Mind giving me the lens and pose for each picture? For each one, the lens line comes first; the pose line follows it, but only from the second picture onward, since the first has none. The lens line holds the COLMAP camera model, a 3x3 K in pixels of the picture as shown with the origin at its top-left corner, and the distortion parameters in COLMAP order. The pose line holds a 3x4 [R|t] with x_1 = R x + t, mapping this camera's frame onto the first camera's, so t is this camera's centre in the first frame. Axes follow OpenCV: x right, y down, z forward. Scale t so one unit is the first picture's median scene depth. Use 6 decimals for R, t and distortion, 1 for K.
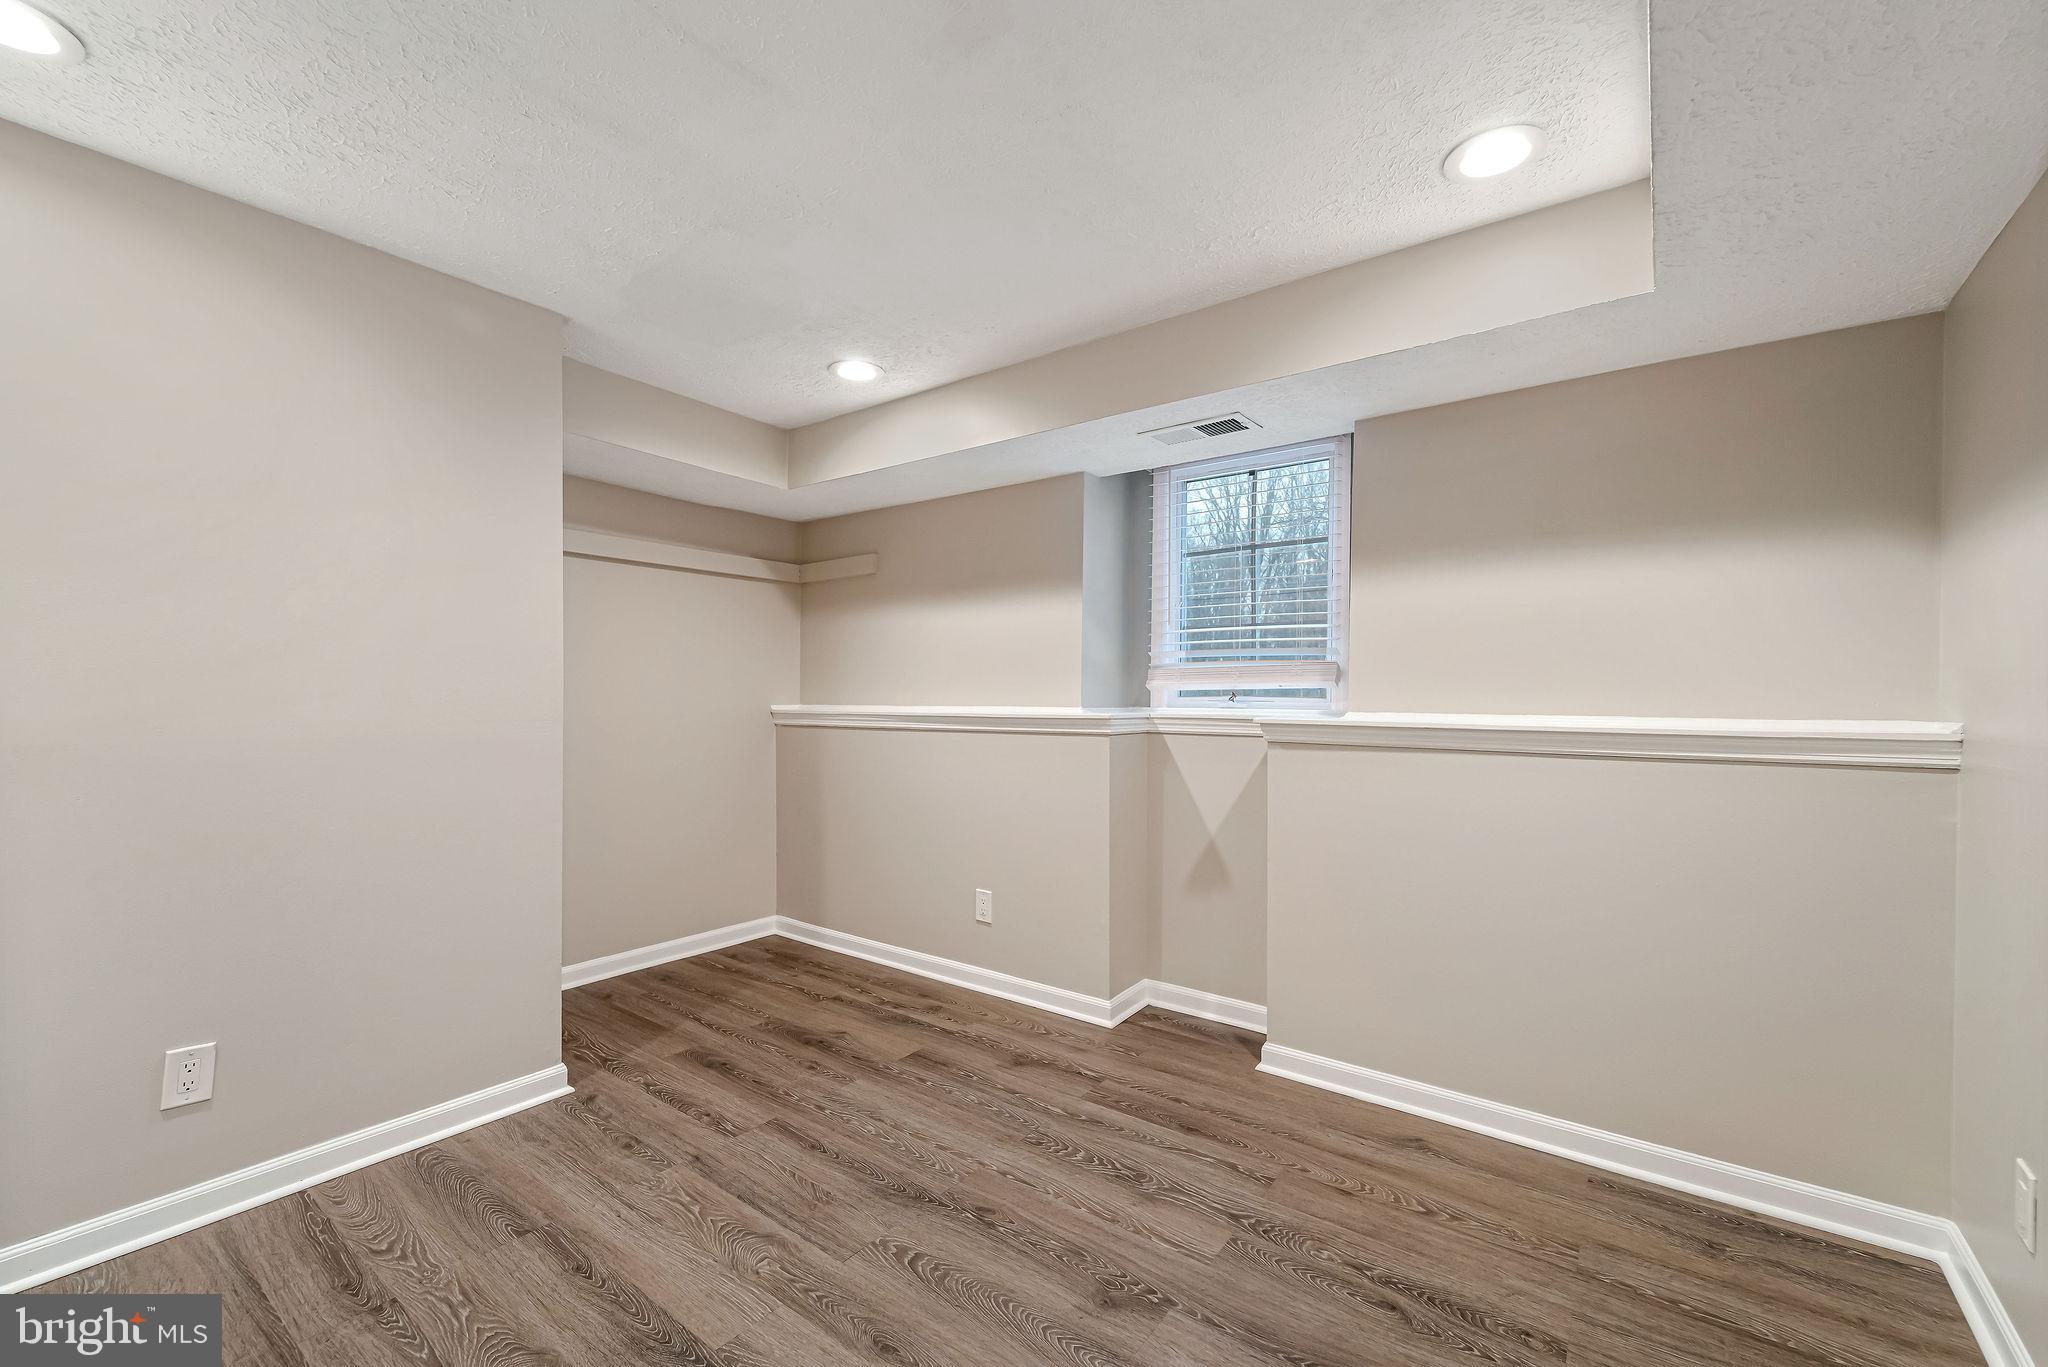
lens RADIAL K [[845.1, 0, 1022.9], [0, 845.1, 695.9], [0, 0, 1]] dist [0.000972, -0.000330]
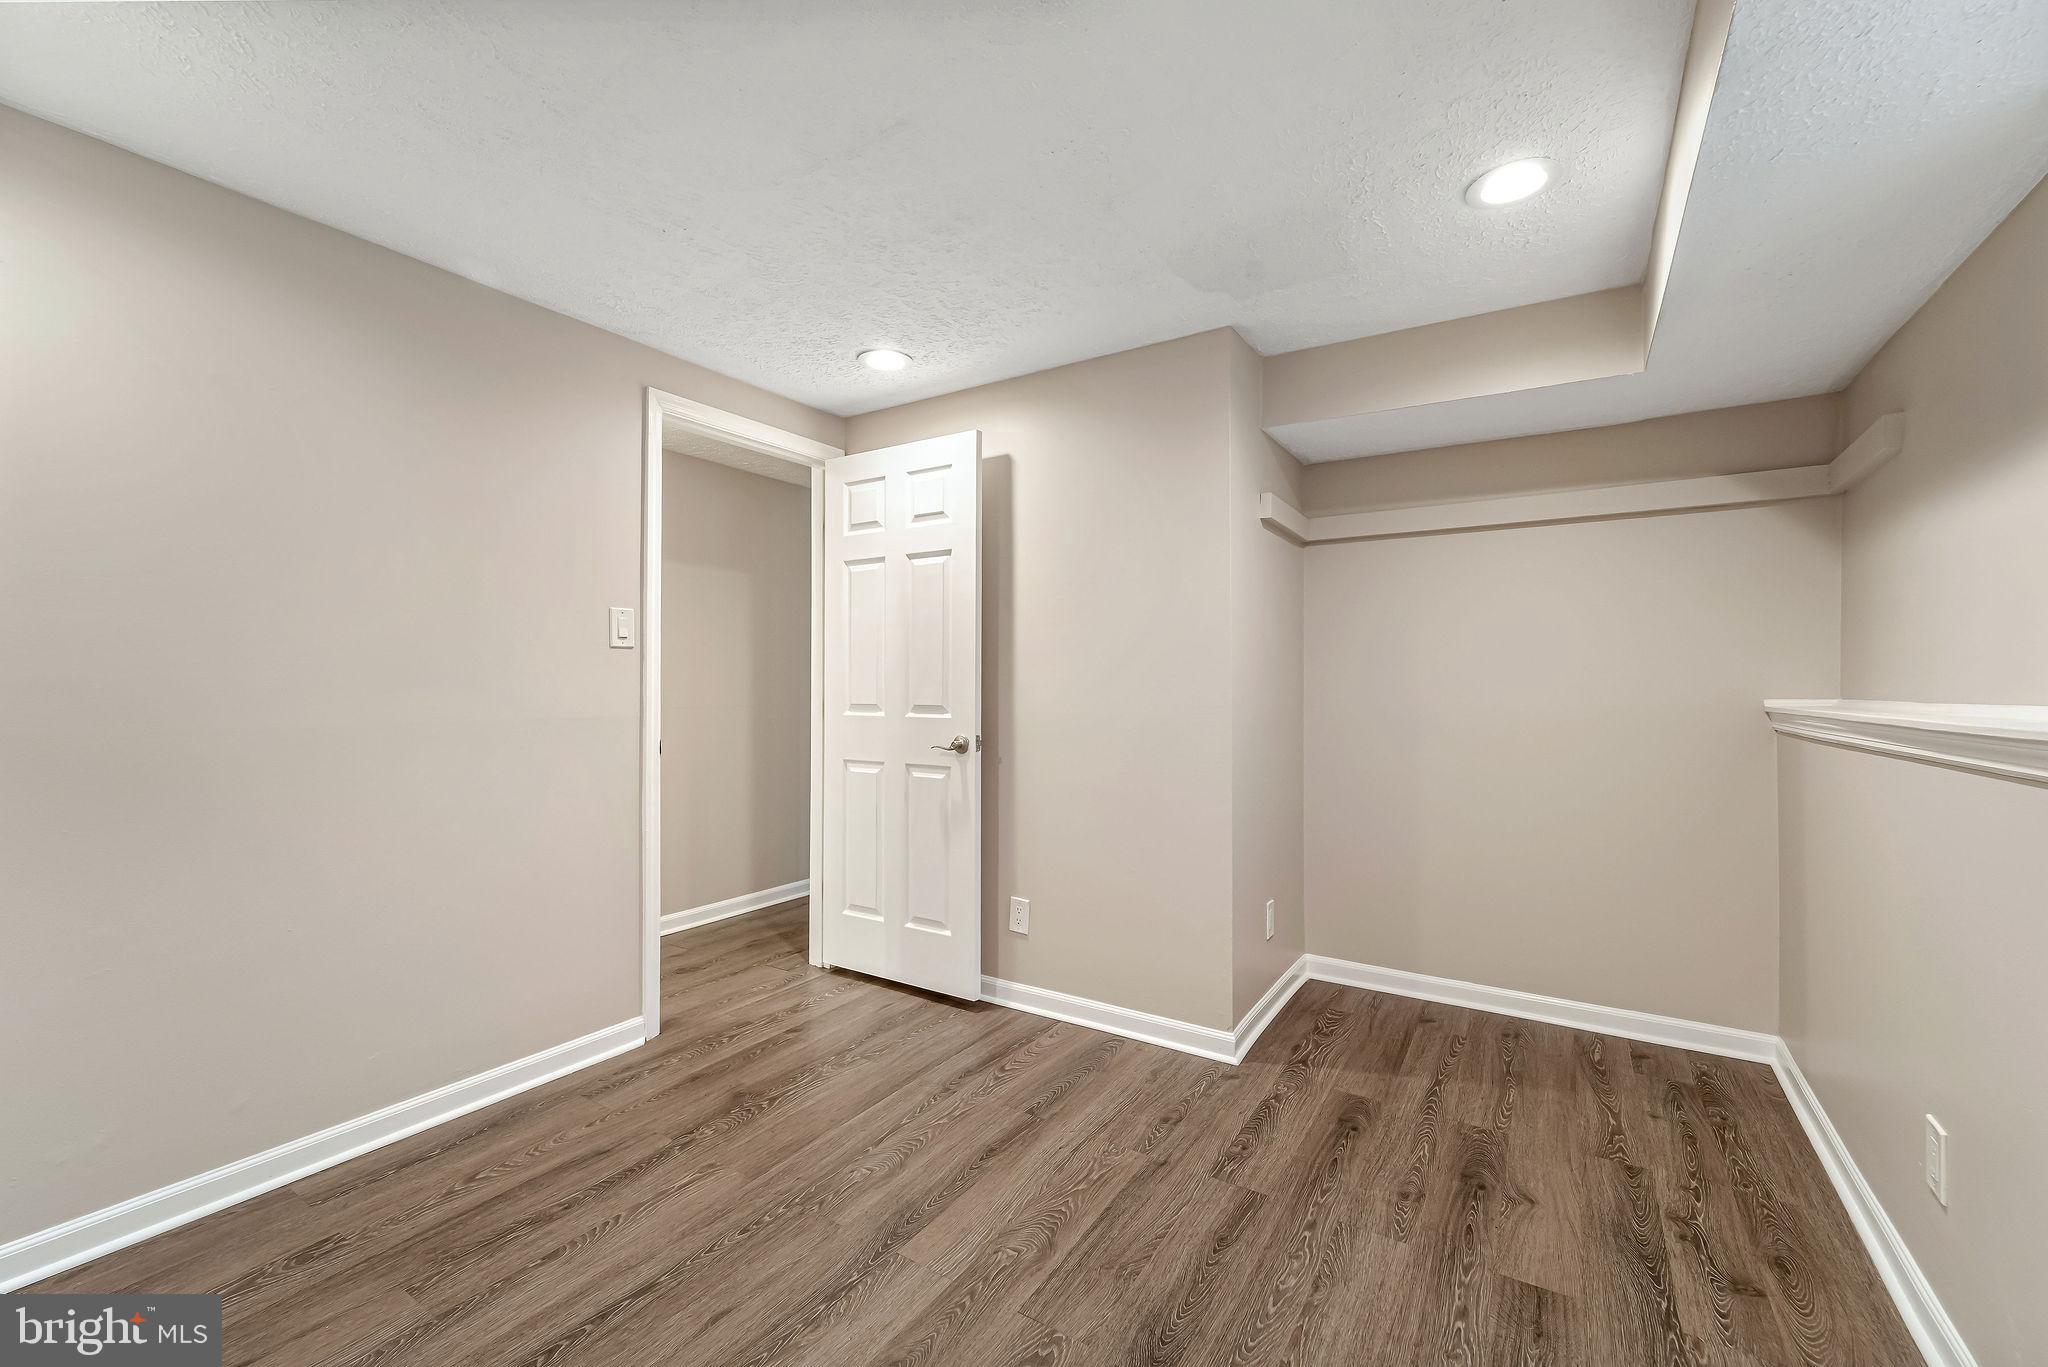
lens RADIAL K [[840.7, 0, 1024.0], [0, 840.7, 683.5], [0, 0, 1]] dist [-0.003495, -0.000726]
pose [[0.067585, -0.004527, -0.997703, 0.472229], [-0.003935, 0.999981, -0.004804, 0.005999], [0.997706, 0.004251, 0.067566, 0.658185]]
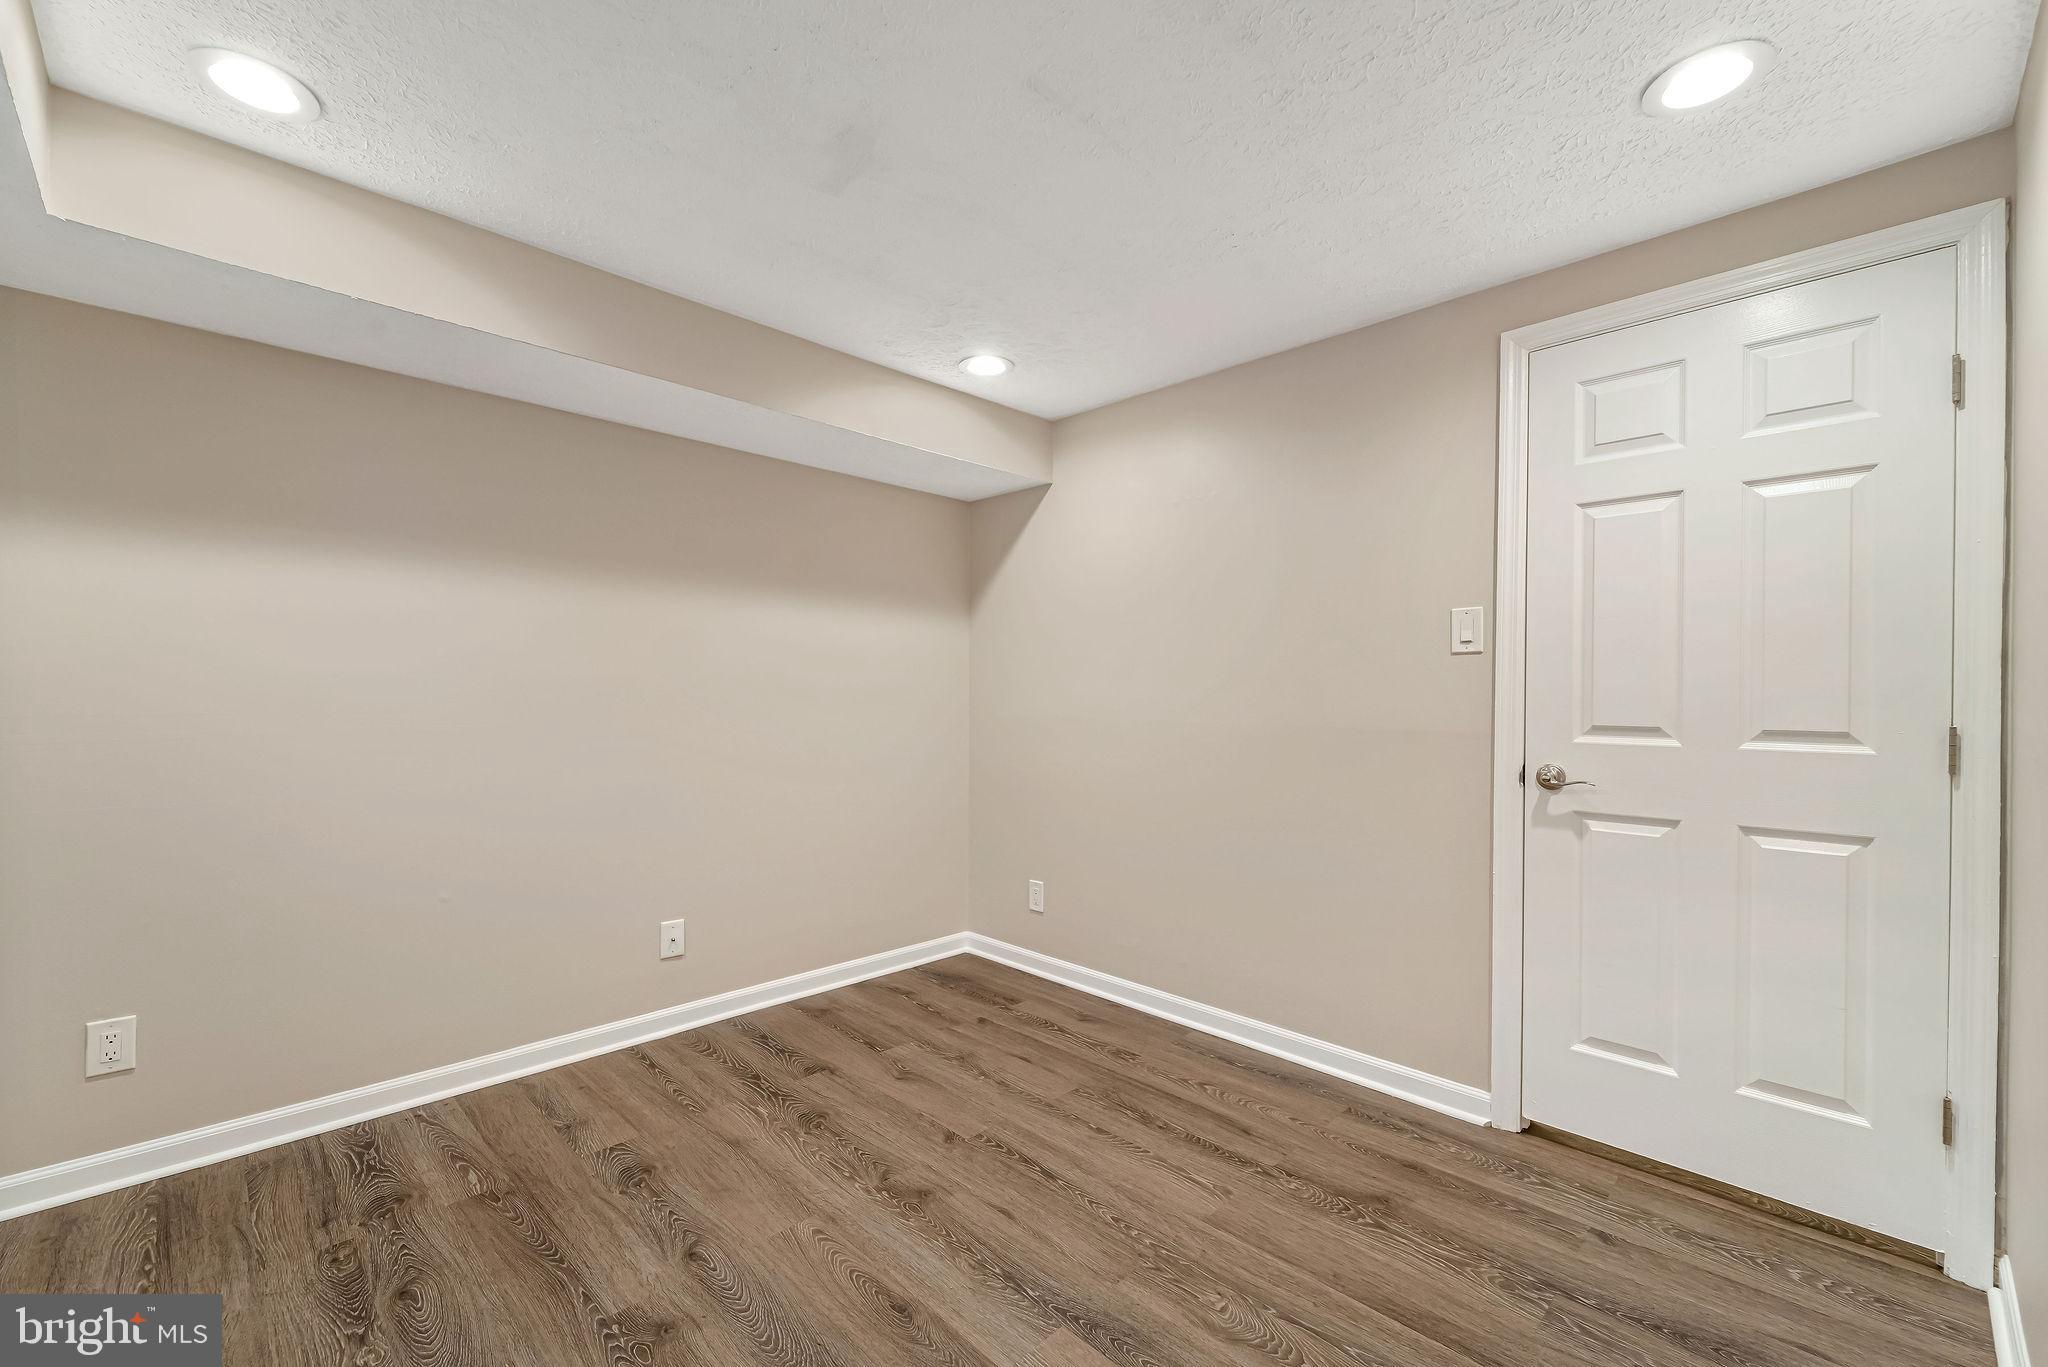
lens RADIAL K [[845.1, 0, 1022.9], [0, 845.1, 695.9], [0, 0, 1]] dist [0.000972, -0.000330]
pose [[-0.987757, -0.010627, 0.155637, -0.281024], [-0.009888, 0.999936, 0.005526, 0.004179], [-0.155685, 0.003920, -0.987799, 1.213732]]
